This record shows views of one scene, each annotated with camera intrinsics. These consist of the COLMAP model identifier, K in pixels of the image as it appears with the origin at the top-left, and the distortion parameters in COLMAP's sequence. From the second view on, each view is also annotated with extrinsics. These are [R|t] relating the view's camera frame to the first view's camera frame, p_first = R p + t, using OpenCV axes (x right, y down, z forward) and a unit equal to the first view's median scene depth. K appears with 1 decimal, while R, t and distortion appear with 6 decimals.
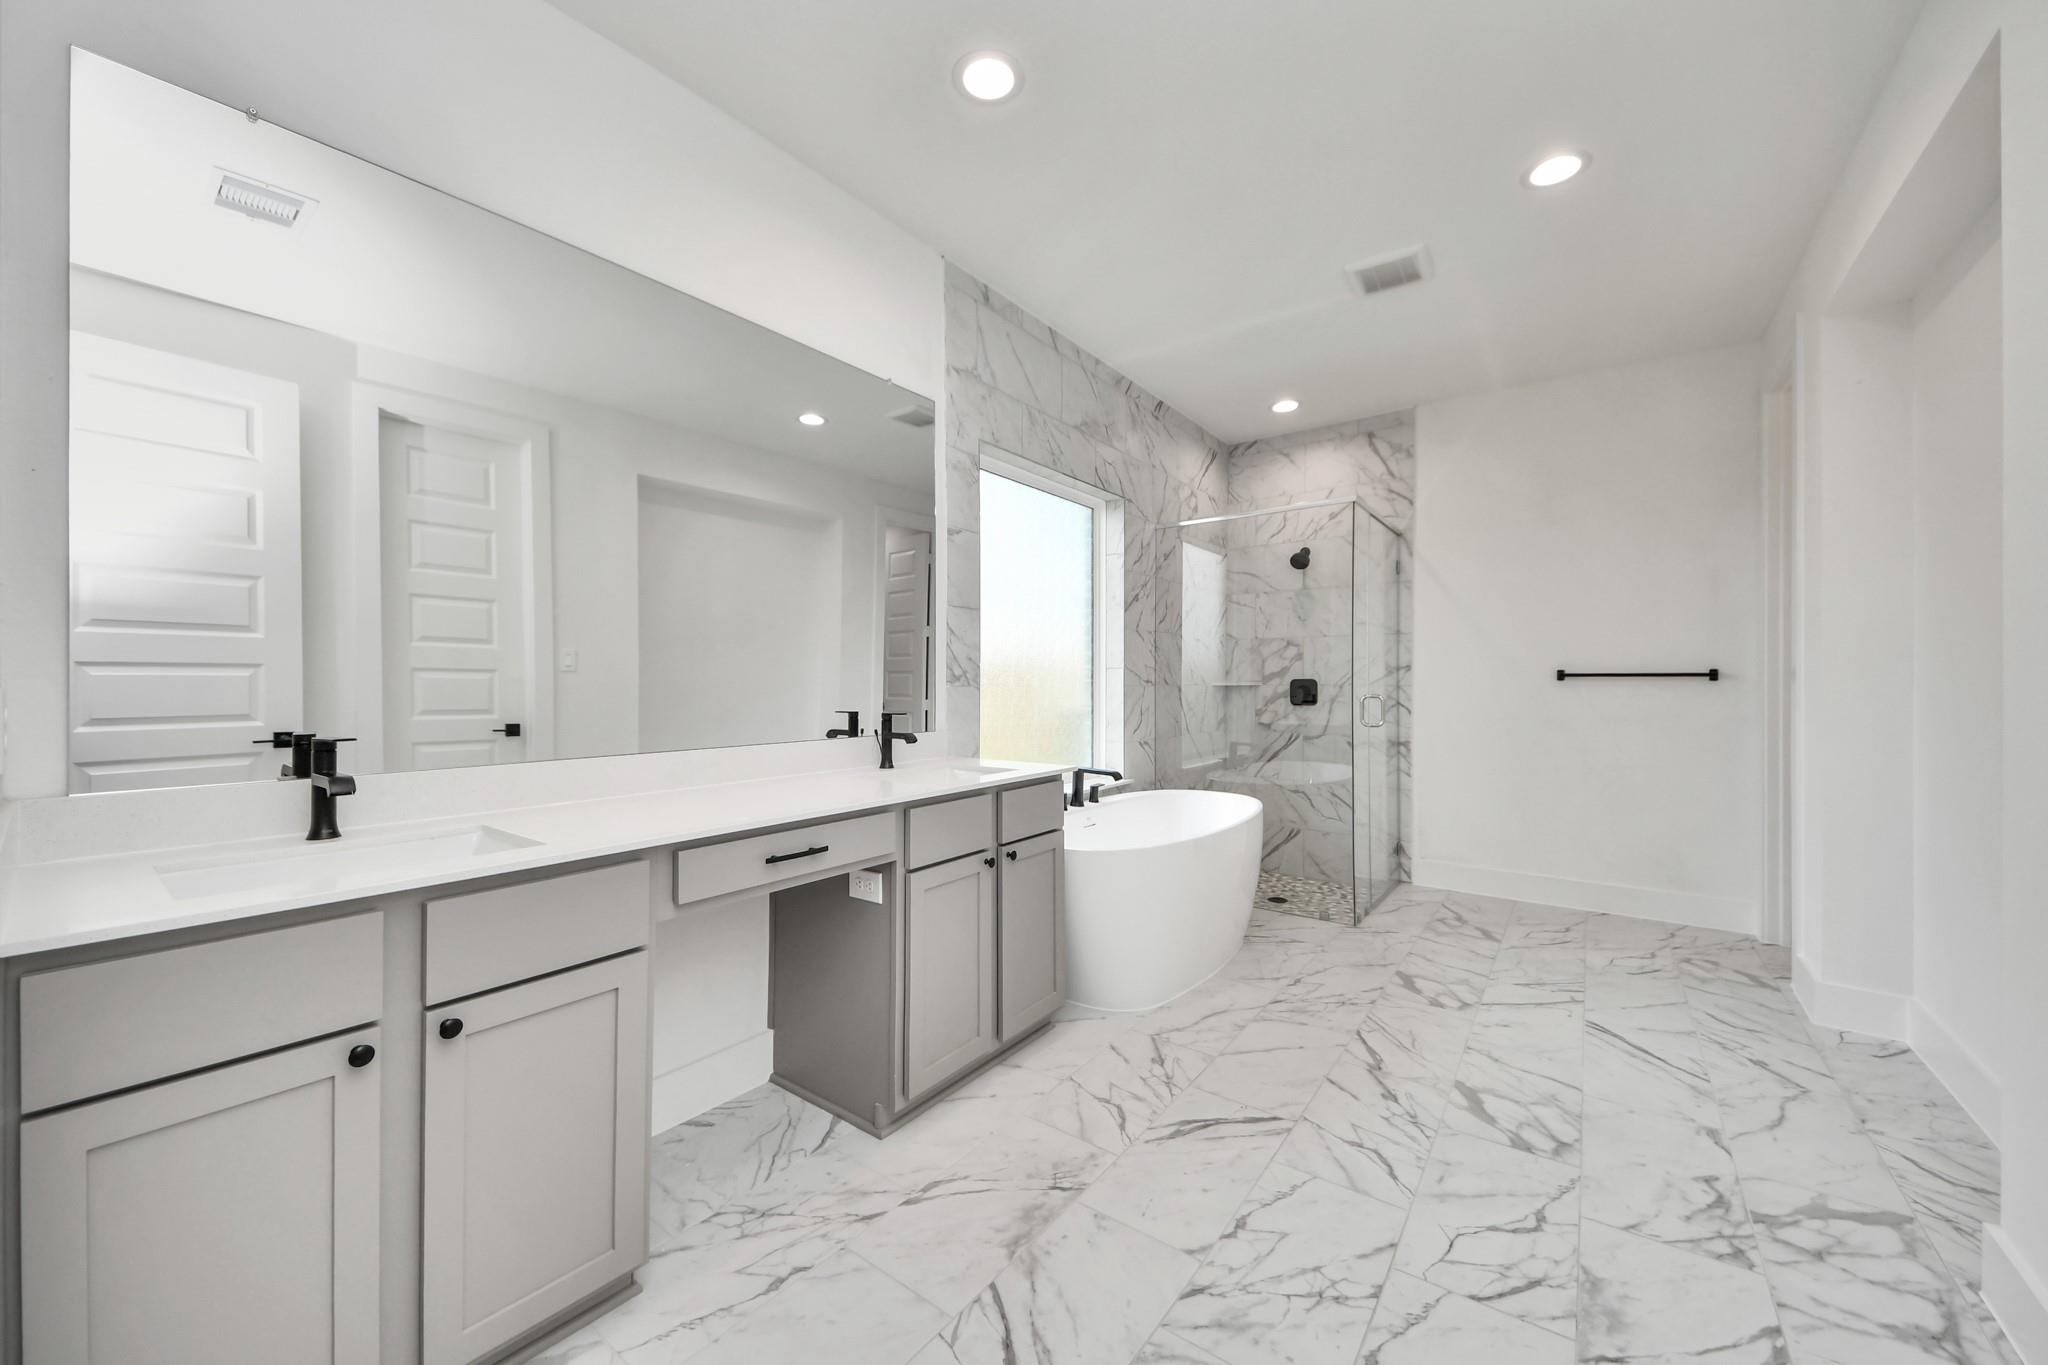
lens RADIAL K [[744.1, 0, 1021.8], [0, 744.1, 685.6], [0, 0, 1]] dist [0.002356, -0.003799]
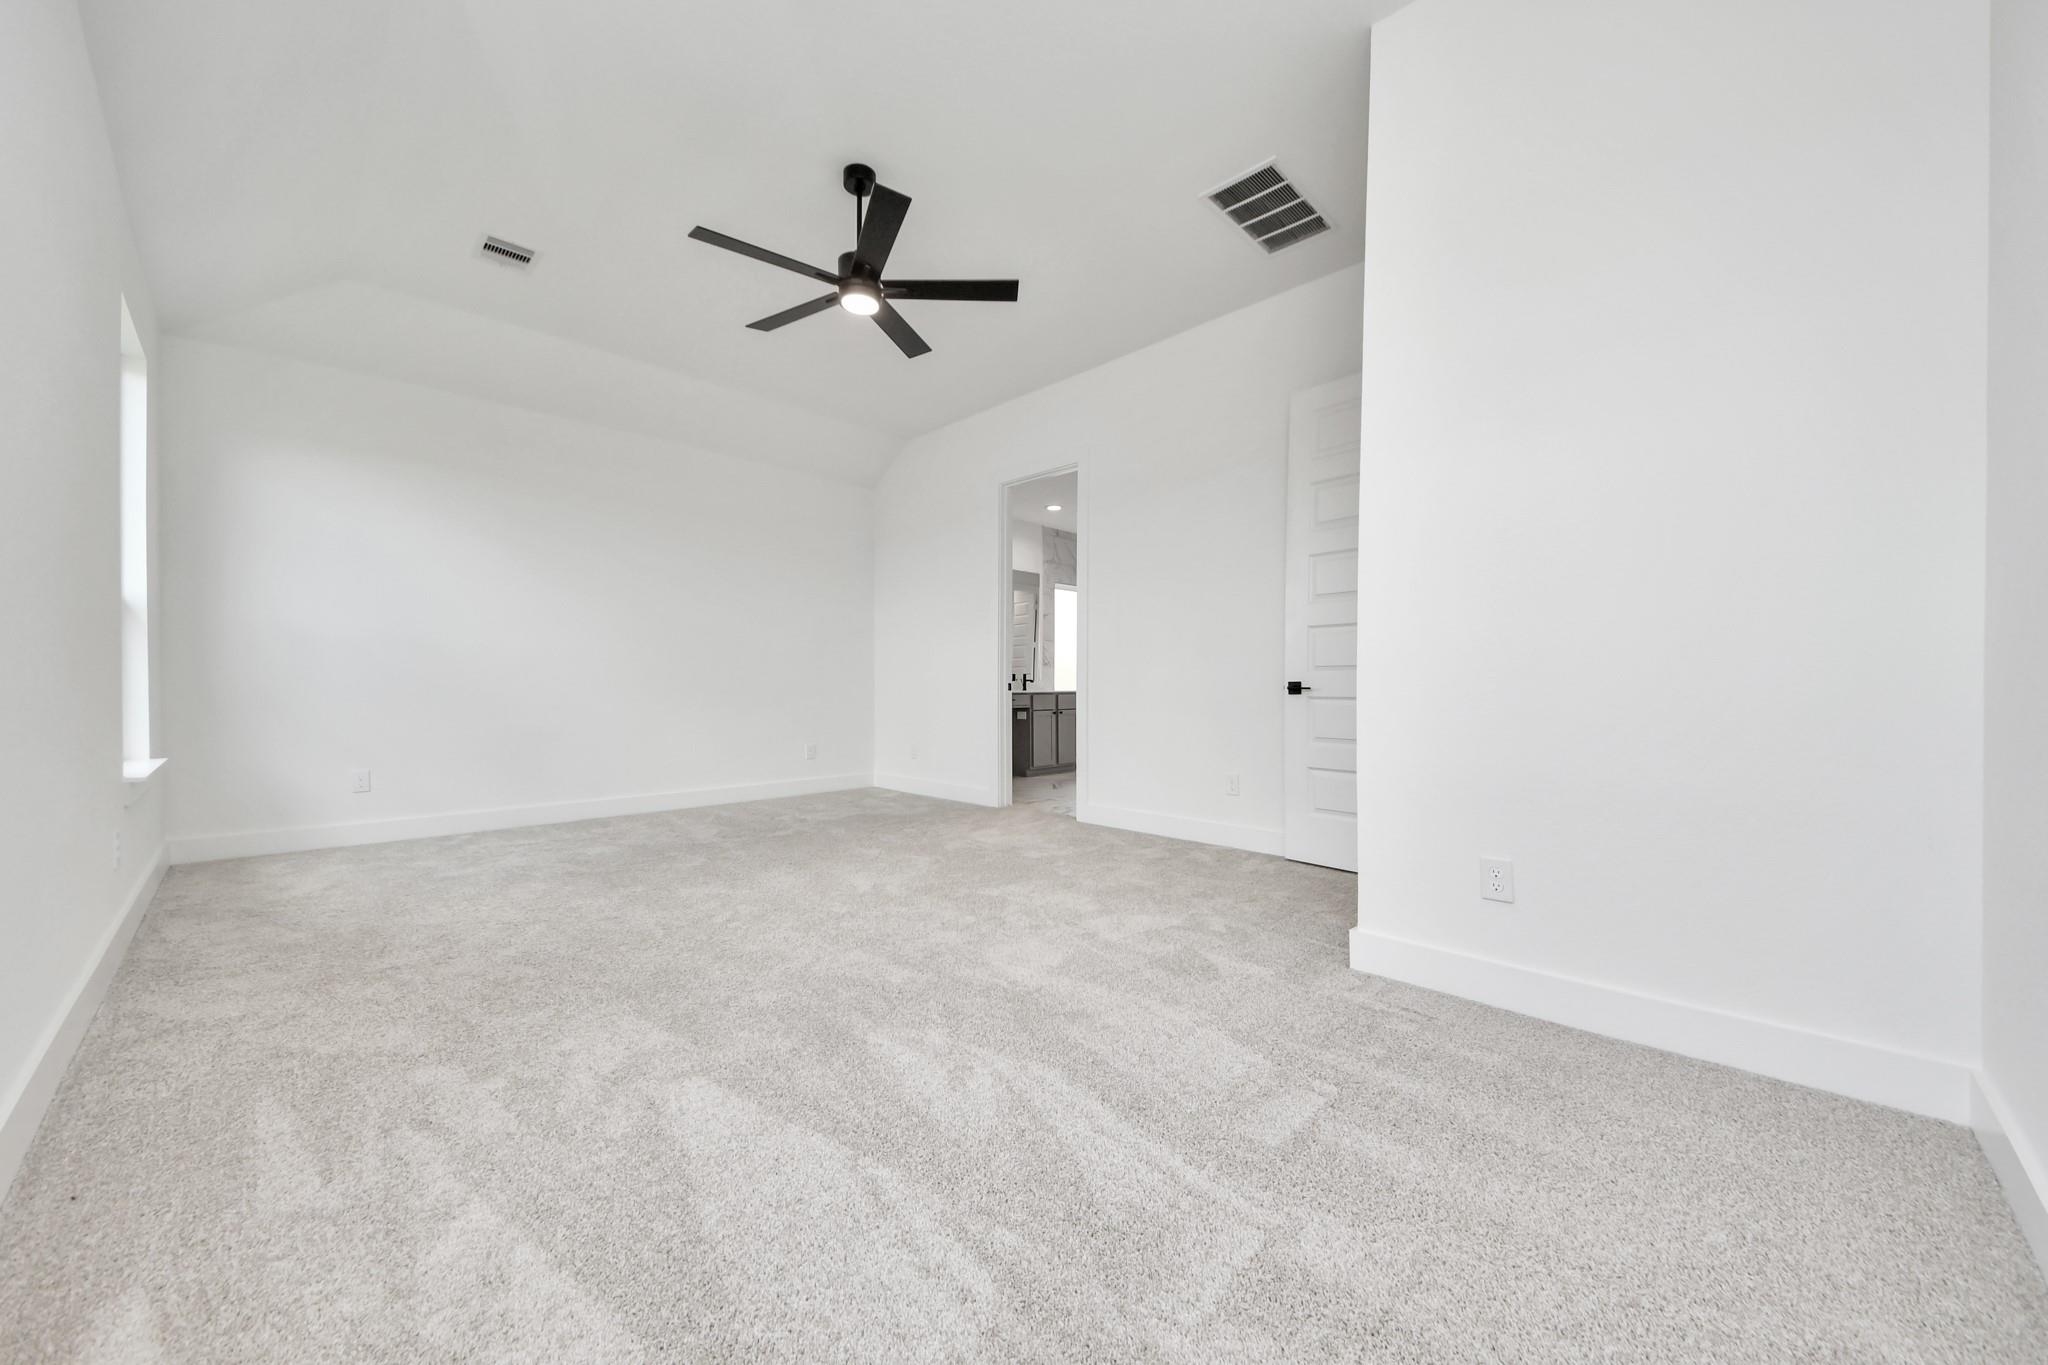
lens RADIAL K [[744.1, 0, 1024.7], [0, 744.1, 677.7], [0, 0, 1]] dist [0.002356, -0.003799]
pose [[0.992310, 0.008612, -0.123479, 0.199587], [-0.007804, 0.999945, 0.007025, 0.024561], [0.123533, -0.006007, 0.992322, -1.997073]]
